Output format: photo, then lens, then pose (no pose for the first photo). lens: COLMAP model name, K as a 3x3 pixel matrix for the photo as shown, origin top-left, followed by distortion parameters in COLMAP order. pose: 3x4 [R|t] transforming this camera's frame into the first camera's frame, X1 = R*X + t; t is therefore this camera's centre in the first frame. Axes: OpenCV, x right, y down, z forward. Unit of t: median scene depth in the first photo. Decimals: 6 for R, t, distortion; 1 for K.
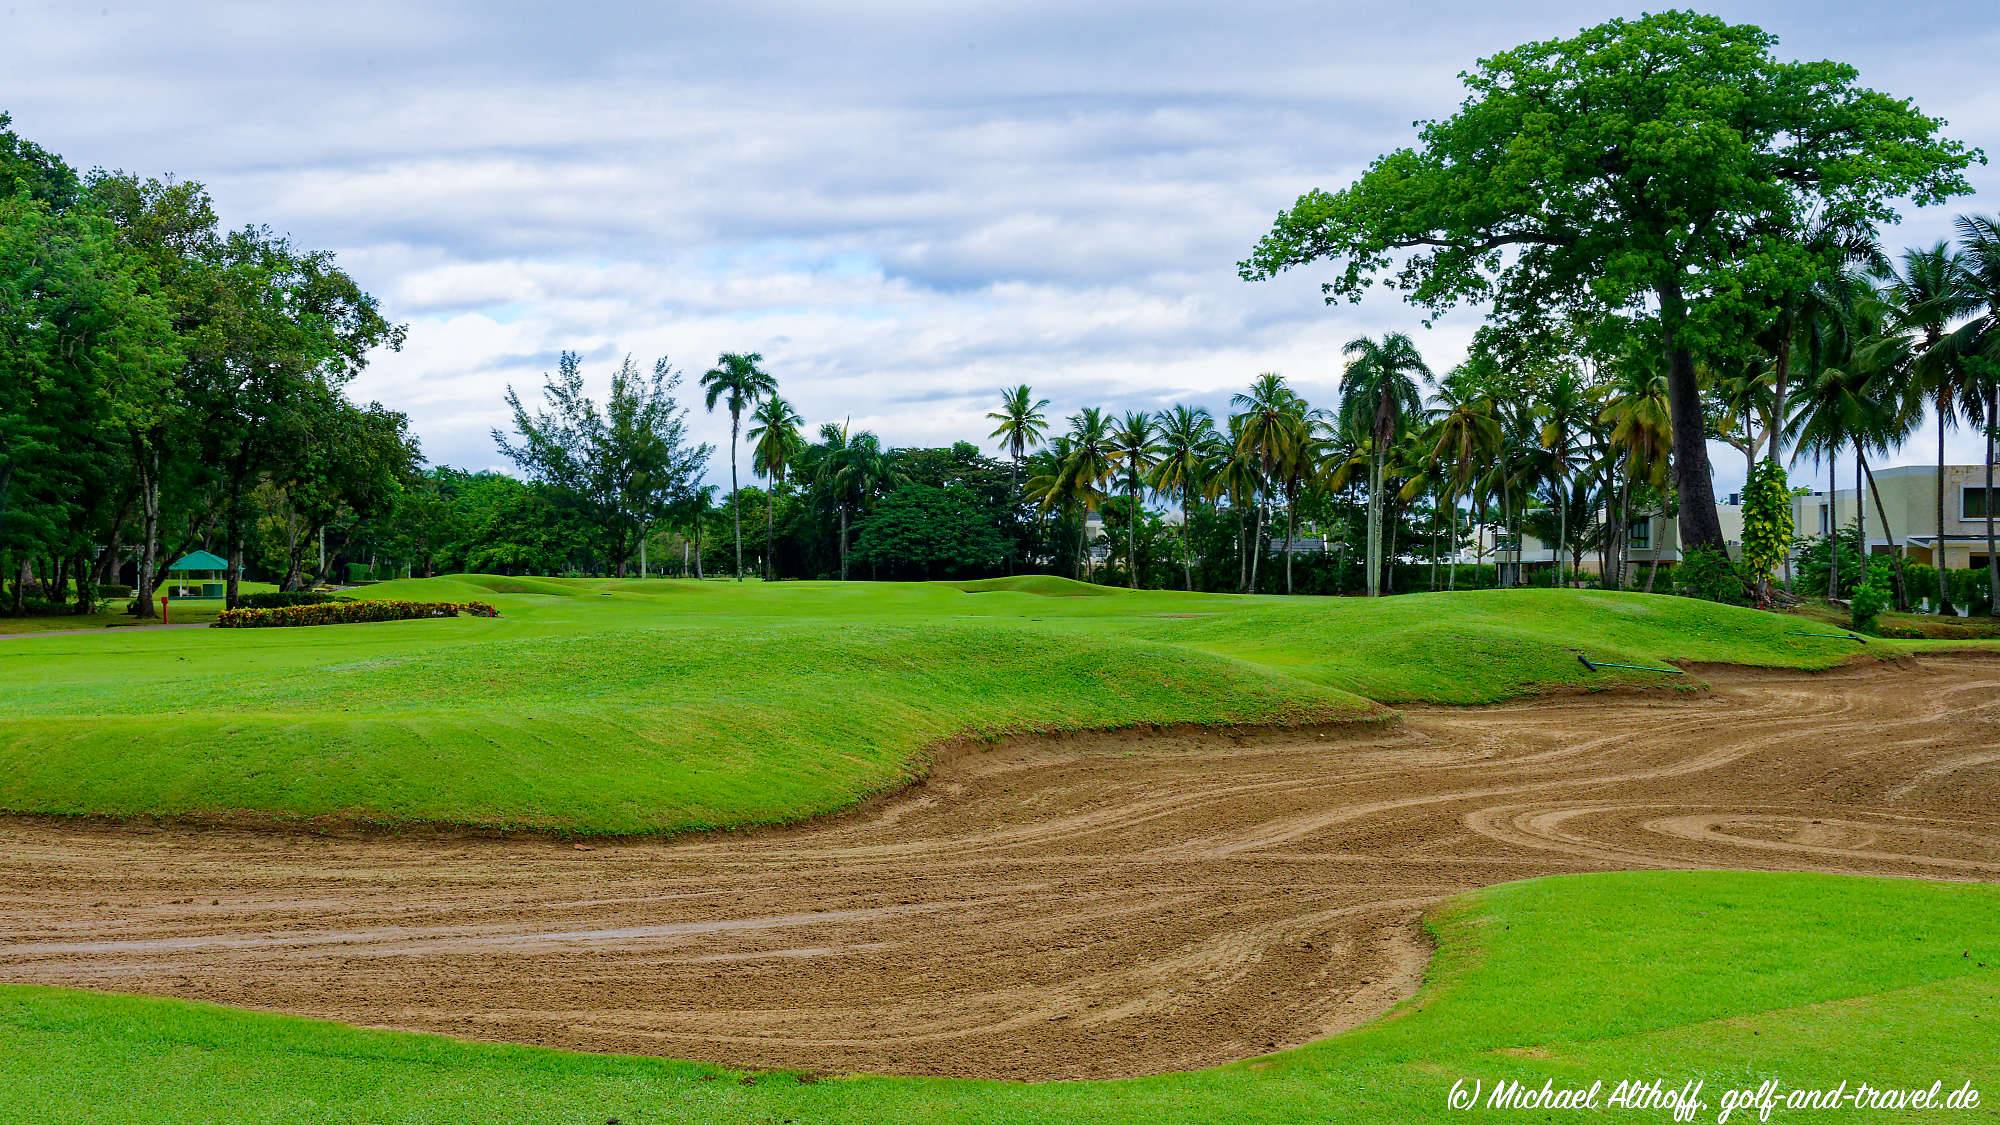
lens RADIAL K [[2255.1, 0, 1001.2], [0, 2255.1, 567.7], [0, 0, 1]] dist [-0.018959, 0.000000]
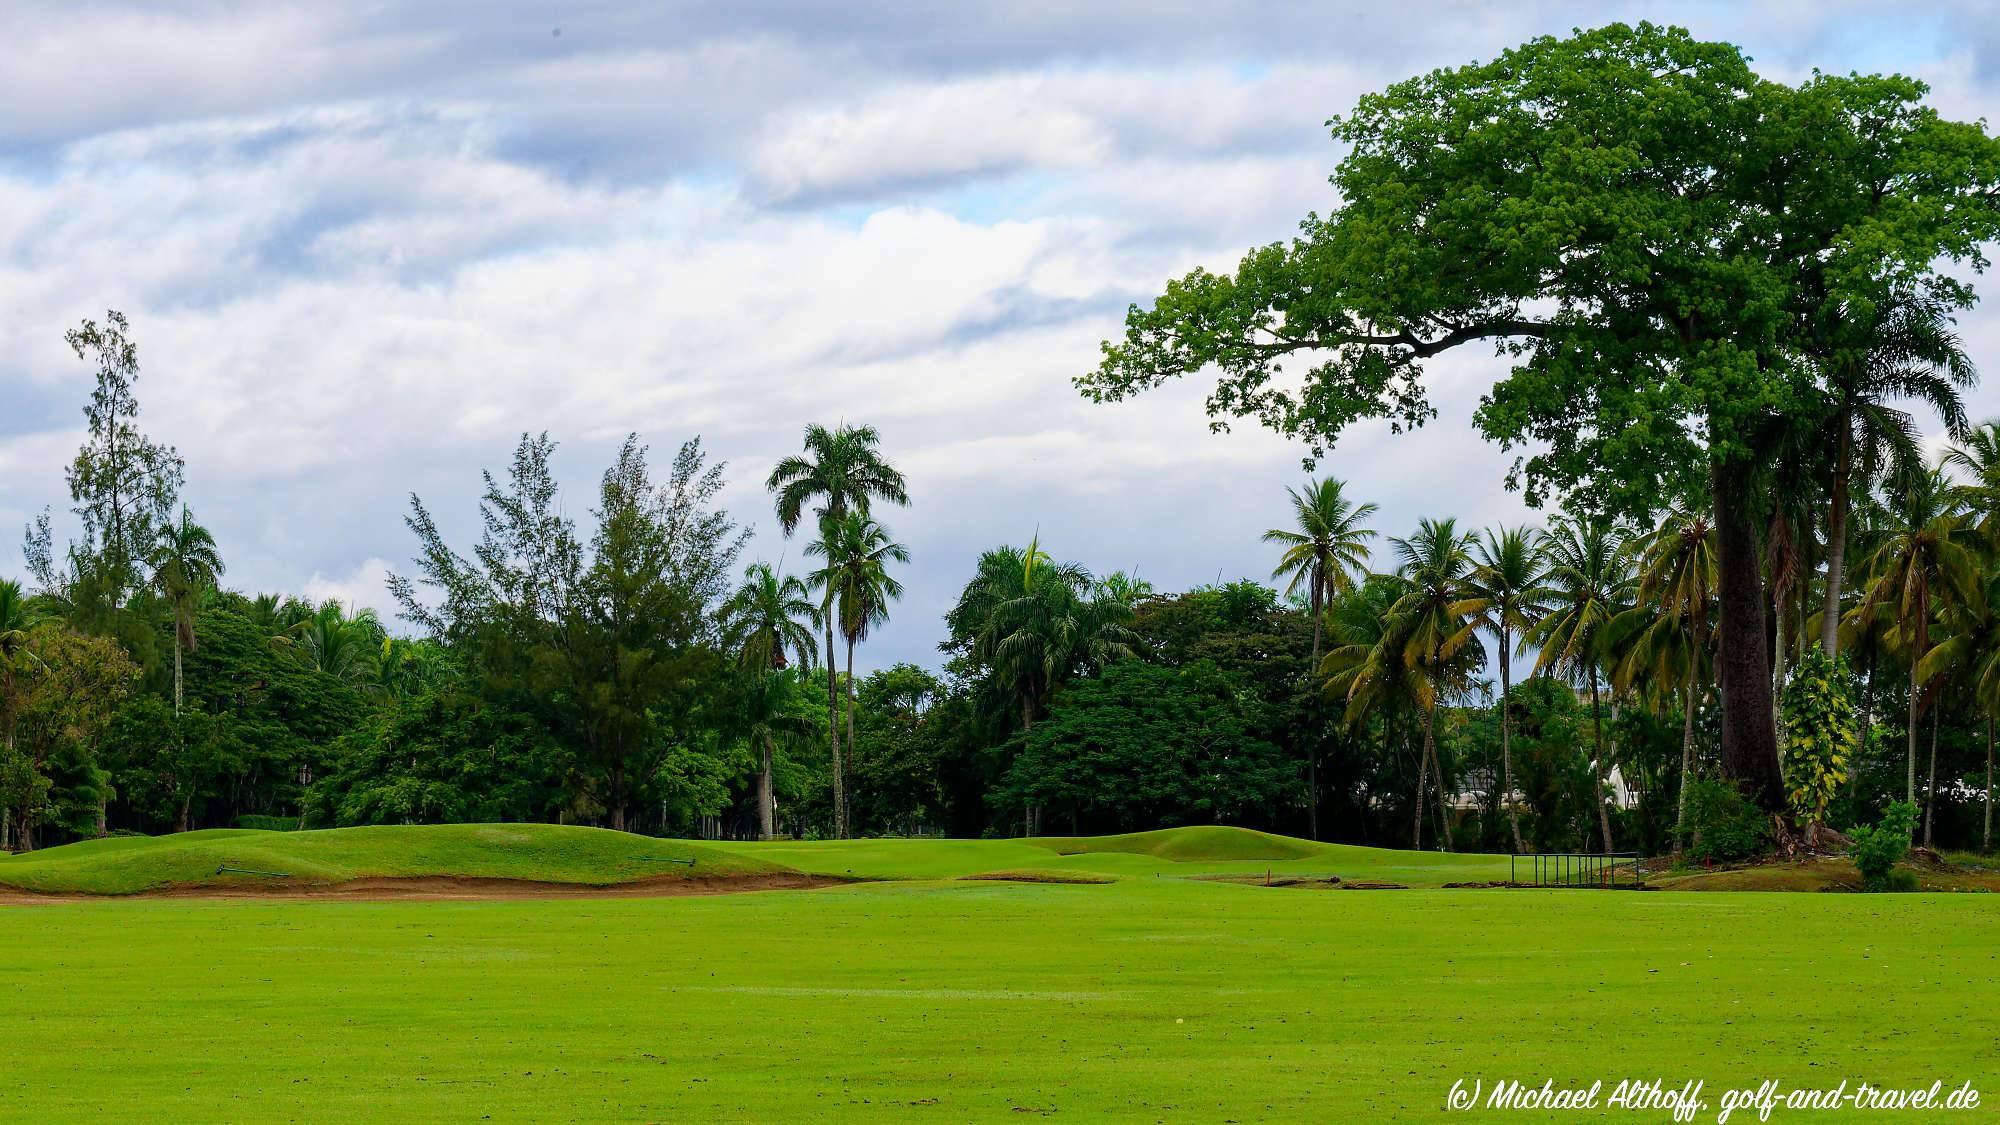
lens RADIAL K [[5181.5, 0, 999.6], [0, 5181.5, 559.2], [0, 0, 1]] dist [-0.170419, 0.000000]
pose [[0.984151, -0.016887, -0.176524, 0.157420], [0.008080, 0.998692, -0.050492, 0.001306], [0.177146, 0.048265, 0.983000, -0.256419]]
